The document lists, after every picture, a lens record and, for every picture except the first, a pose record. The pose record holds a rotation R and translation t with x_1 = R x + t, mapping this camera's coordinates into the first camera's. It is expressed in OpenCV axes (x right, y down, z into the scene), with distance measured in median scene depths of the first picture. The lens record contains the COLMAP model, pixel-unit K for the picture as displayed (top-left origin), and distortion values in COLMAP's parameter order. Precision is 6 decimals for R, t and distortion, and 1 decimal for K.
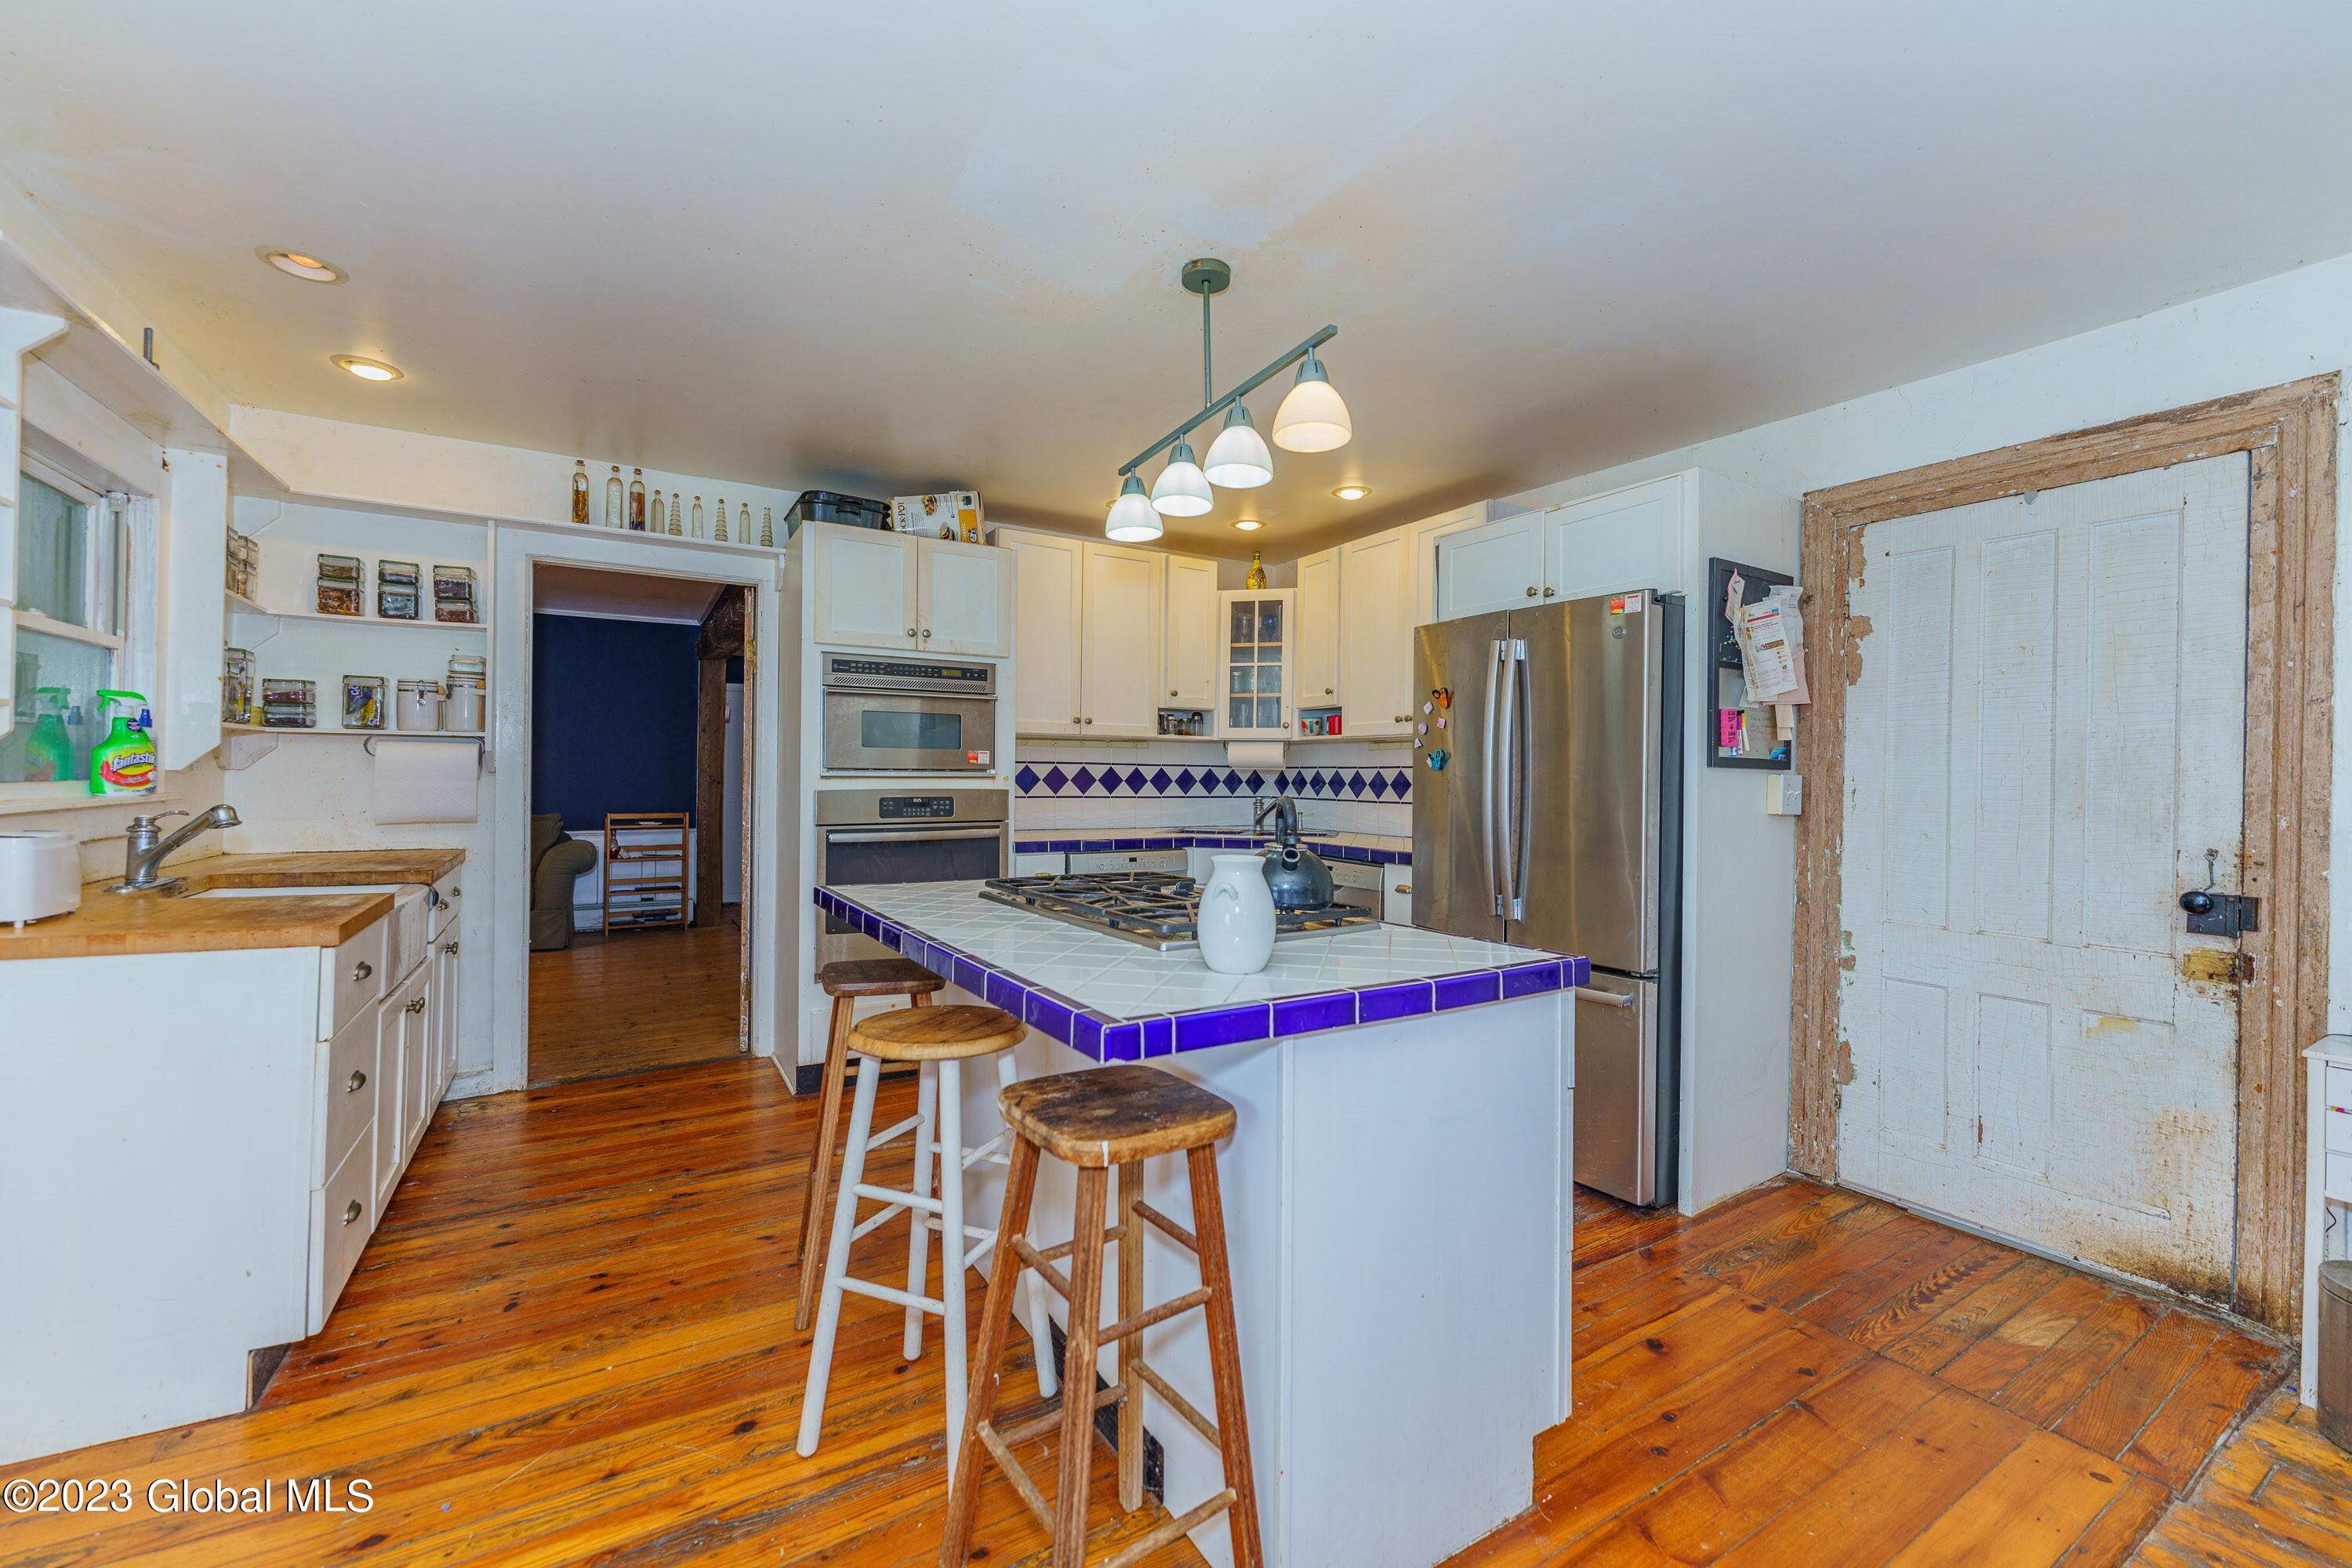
lens RADIAL K [[936.8, 0, 1173.6], [0, 936.8, 778.7], [0, 0, 1]] dist [0.002003, 0.000115]
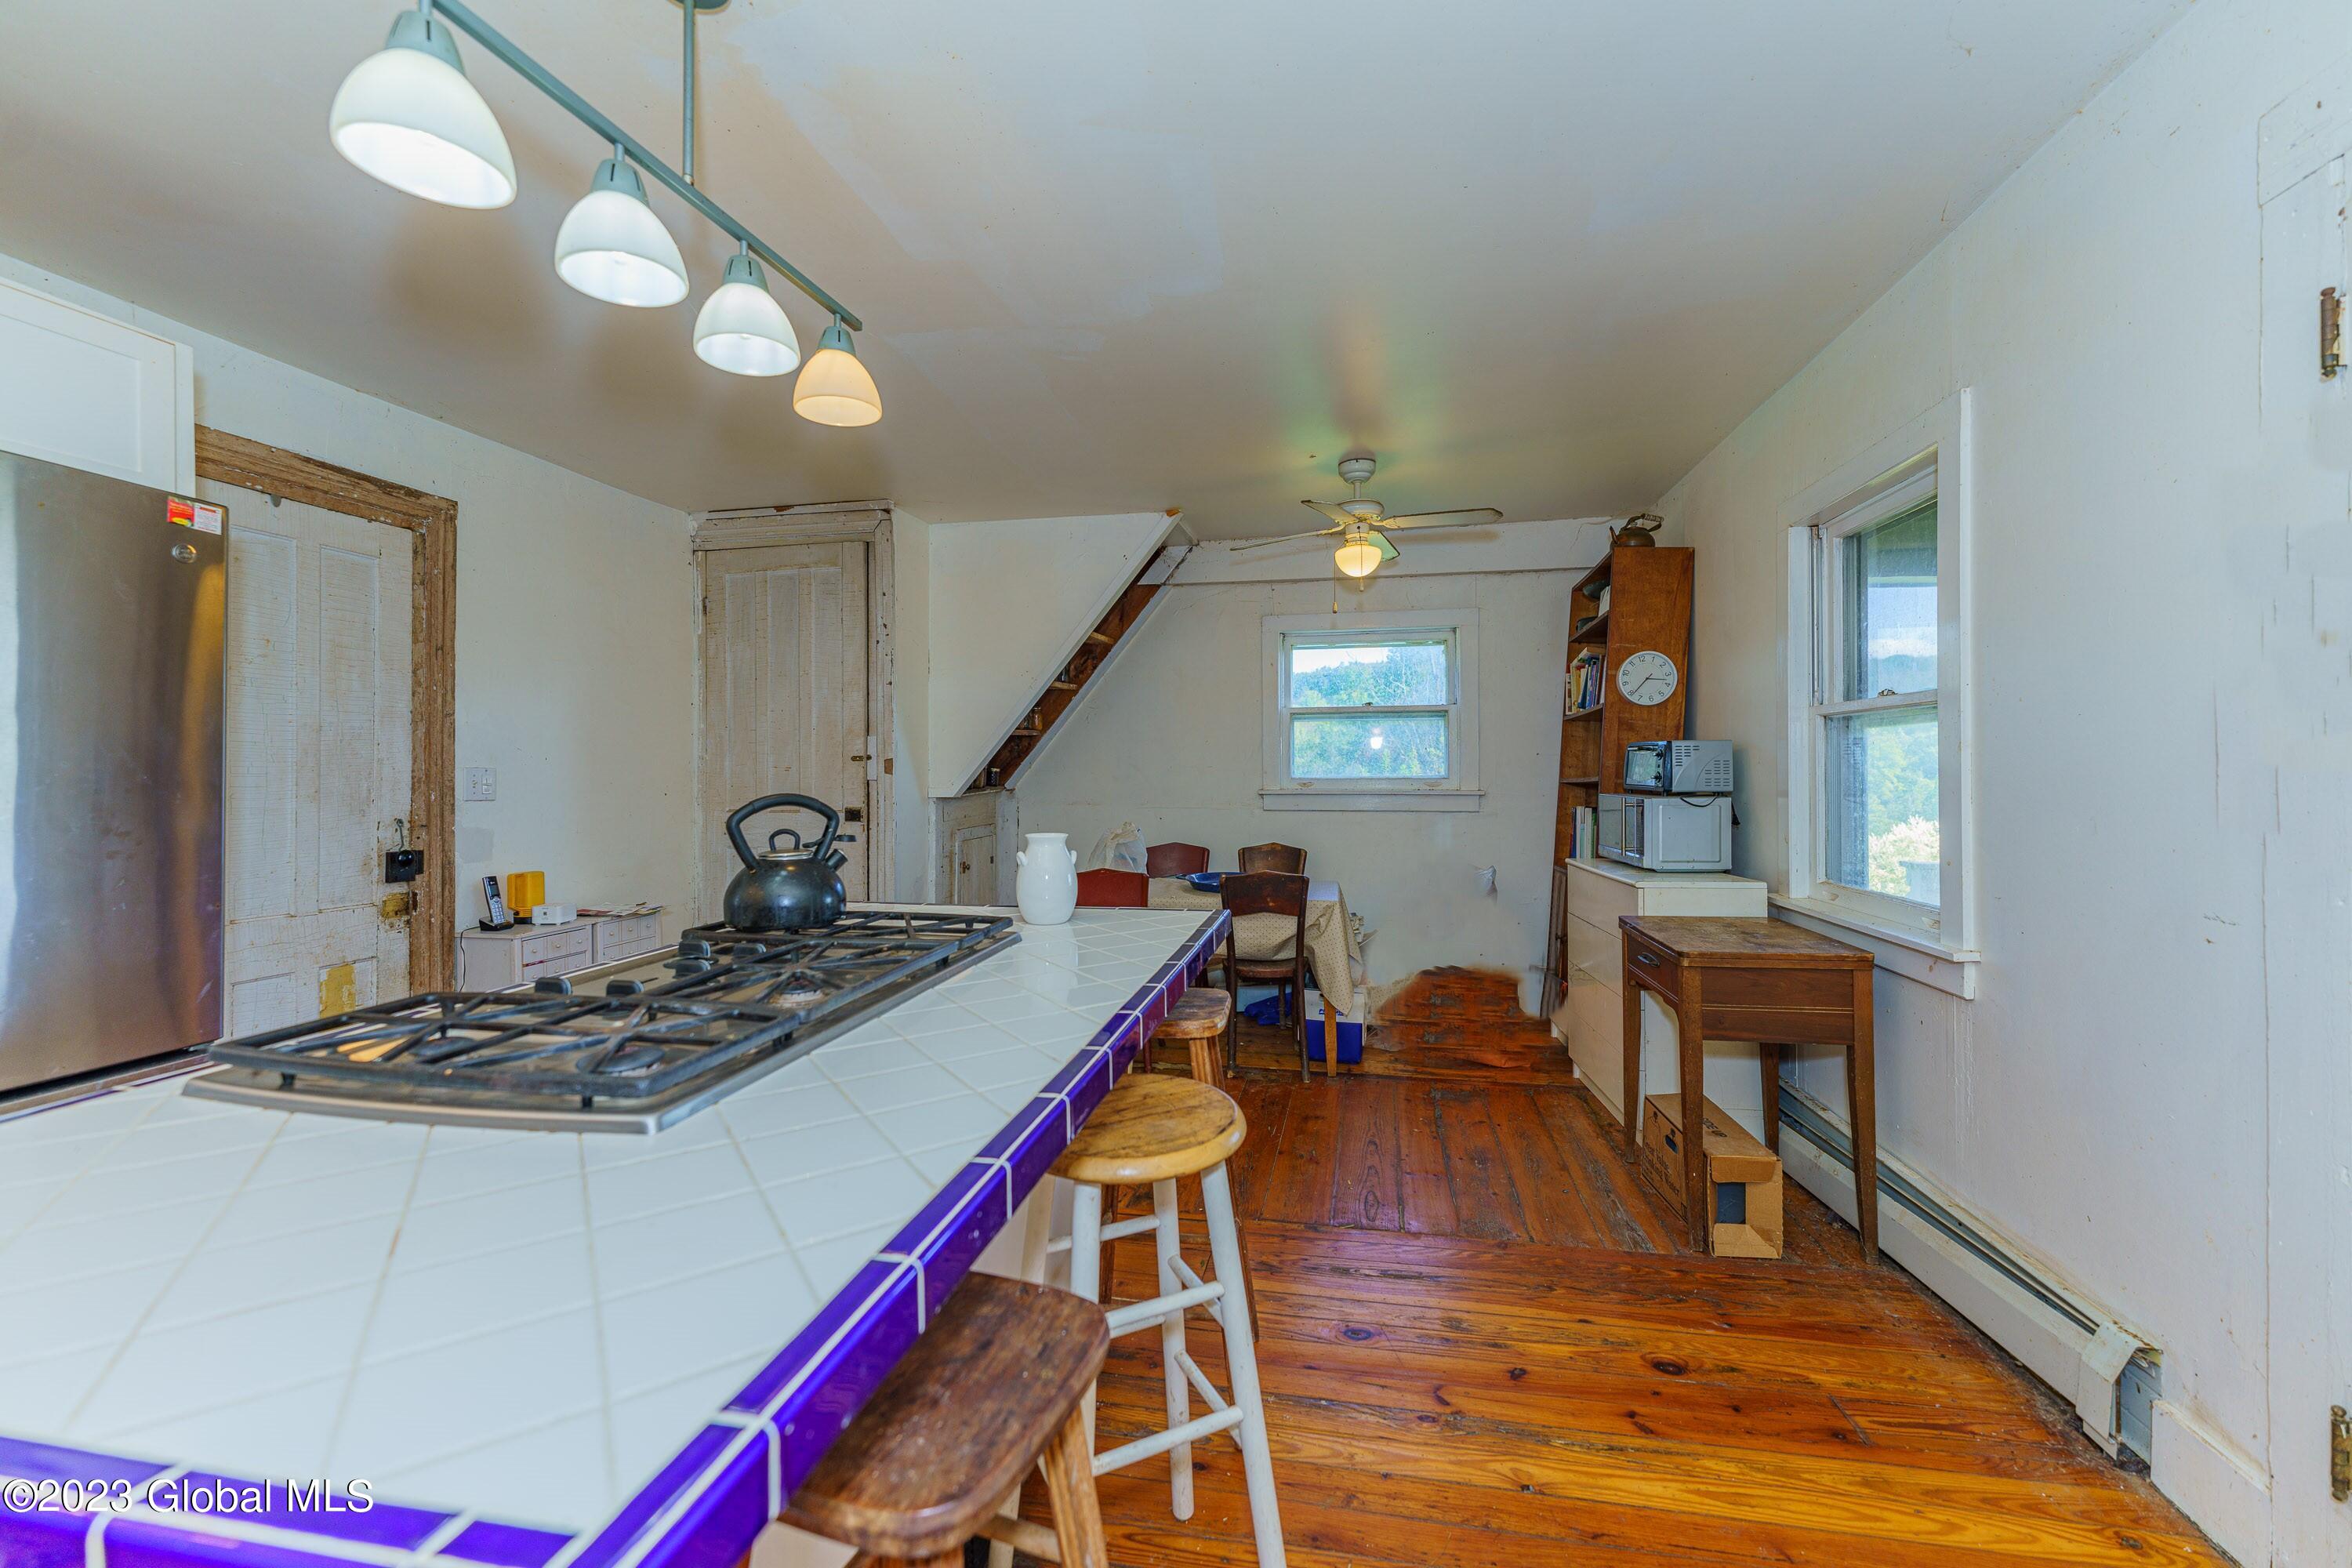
lens RADIAL K [[936.8, 0, 1173.6], [0, 936.8, 778.7], [0, 0, 1]] dist [0.002003, 0.000115]
pose [[-0.728039, -0.013199, 0.685409, -0.373620], [-0.003758, 0.999876, 0.015263, -0.004036], [-0.685525, 0.008537, -0.727999, 0.727114]]
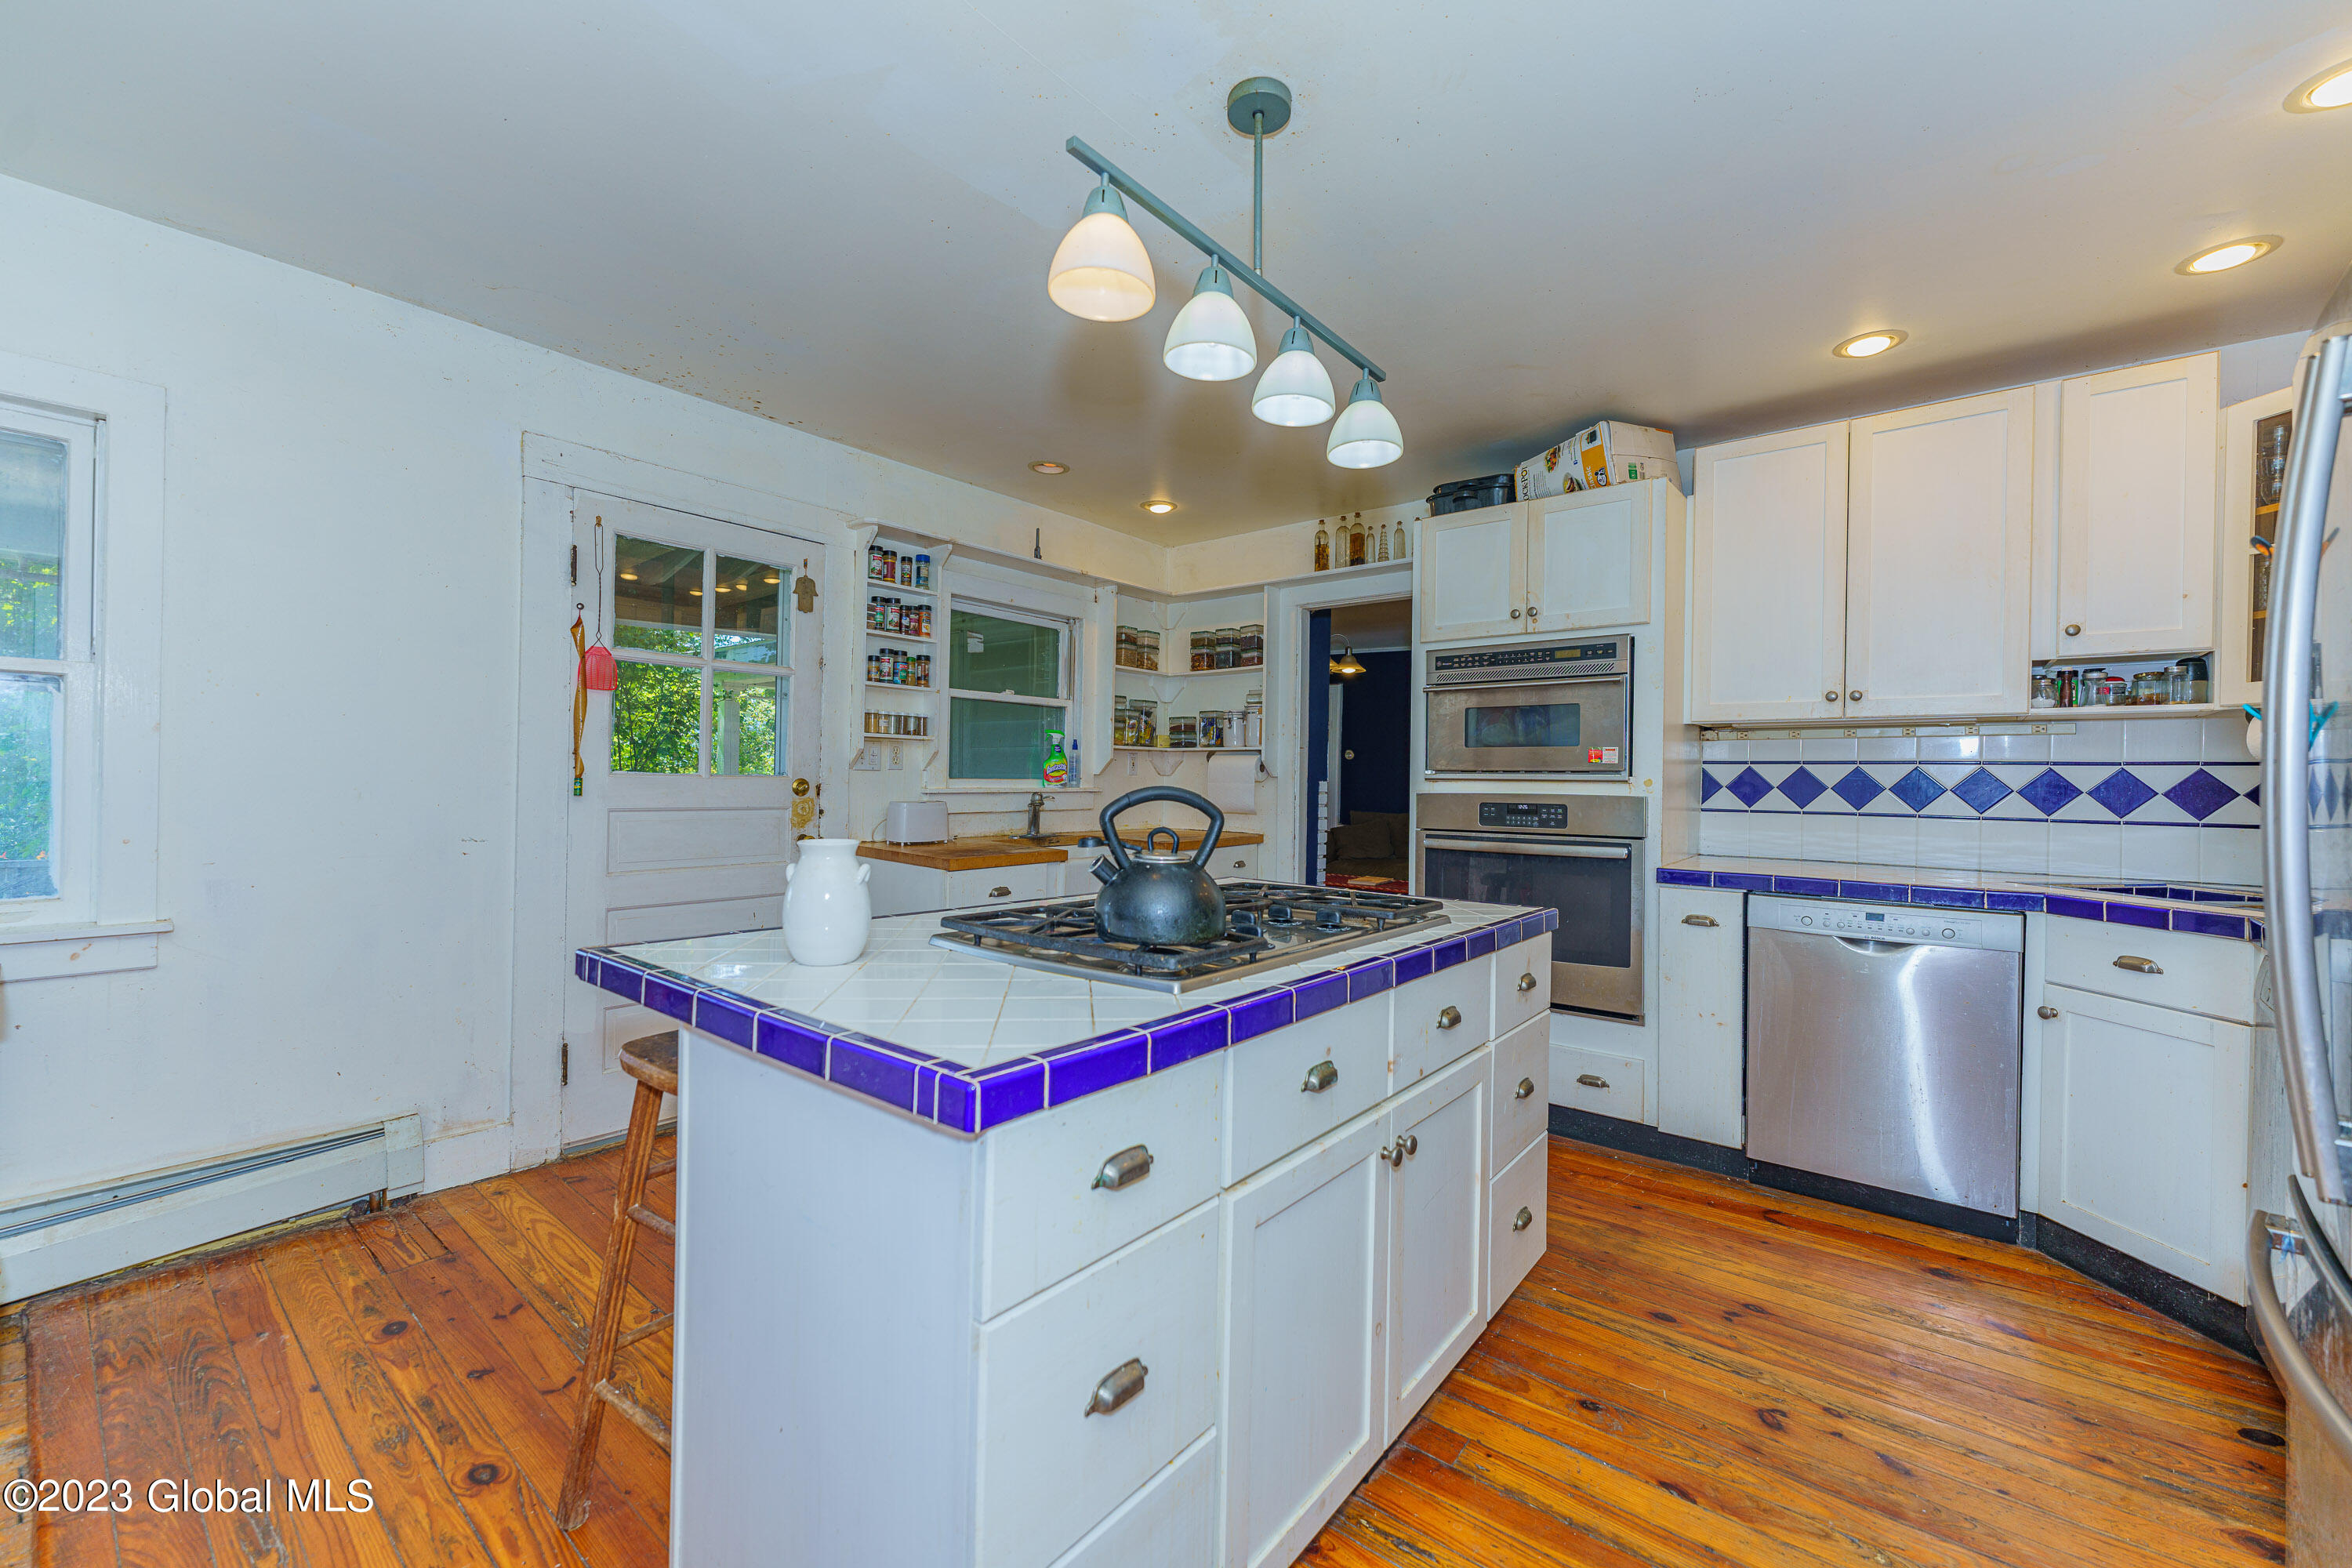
lens RADIAL K [[929.5, 0, 1157.8], [0, 929.5, 776.5], [0, 0, 1]] dist [0.000760, 0.000141]
pose [[0.312196, -0.004201, -0.950008, 0.429540], [-0.014346, 0.999855, -0.009136, 0.007669], [0.949909, 0.016482, 0.312091, 0.408223]]
